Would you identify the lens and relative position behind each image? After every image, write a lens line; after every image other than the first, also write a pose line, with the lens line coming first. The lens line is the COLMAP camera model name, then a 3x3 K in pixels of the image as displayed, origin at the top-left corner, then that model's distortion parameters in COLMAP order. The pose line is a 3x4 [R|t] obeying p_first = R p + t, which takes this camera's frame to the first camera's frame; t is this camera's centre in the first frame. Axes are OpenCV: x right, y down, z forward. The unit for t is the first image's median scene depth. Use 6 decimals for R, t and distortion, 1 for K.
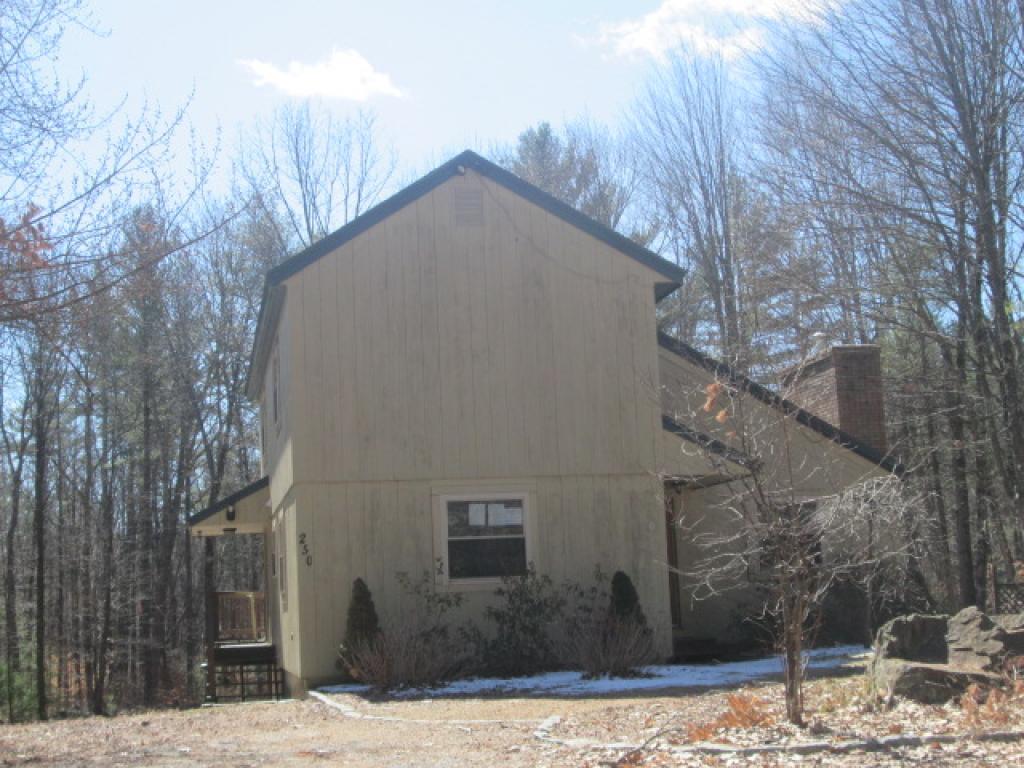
lens RADIAL K [[1615.7, 0, 512.0], [0, 1615.7, 384.0], [0, 0, 1]] dist [-0.008458, -0.087897]
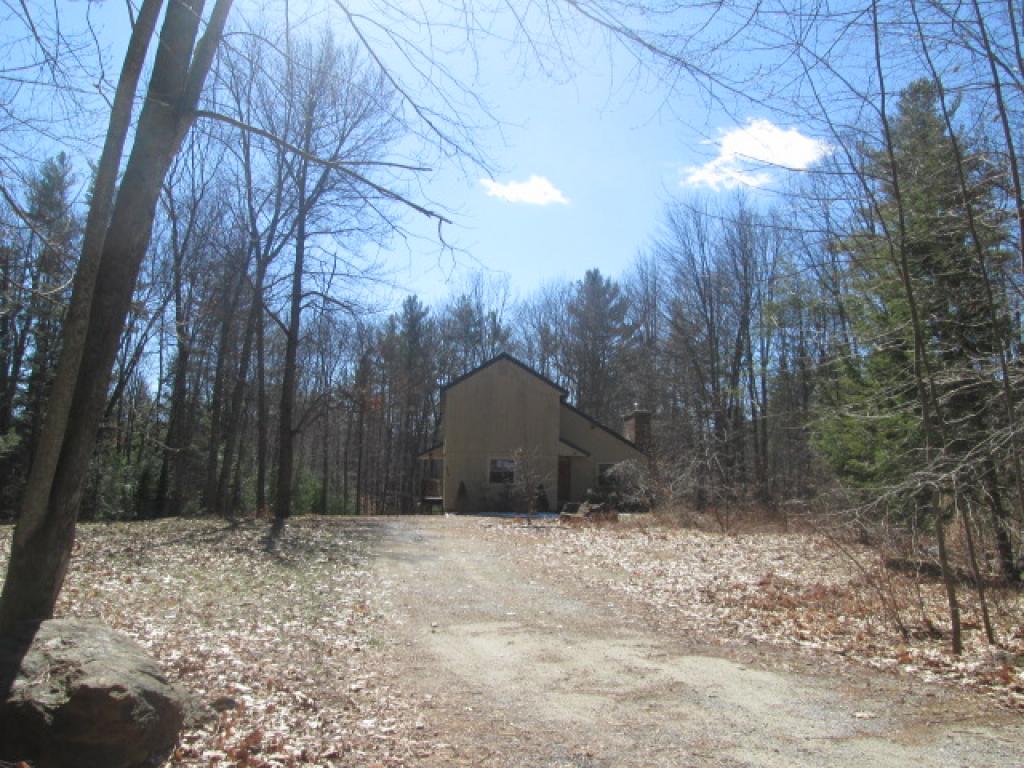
lens RADIAL K [[849.9, 0, 512.0], [0, 849.9, 384.0], [0, 0, 1]] dist [-0.092927, 0.091368]
pose [[0.993066, 0.056126, -0.103295, 0.172736], [-0.054274, 0.998312, 0.020655, -0.119793], [0.104280, -0.014906, 0.994436, -0.729075]]
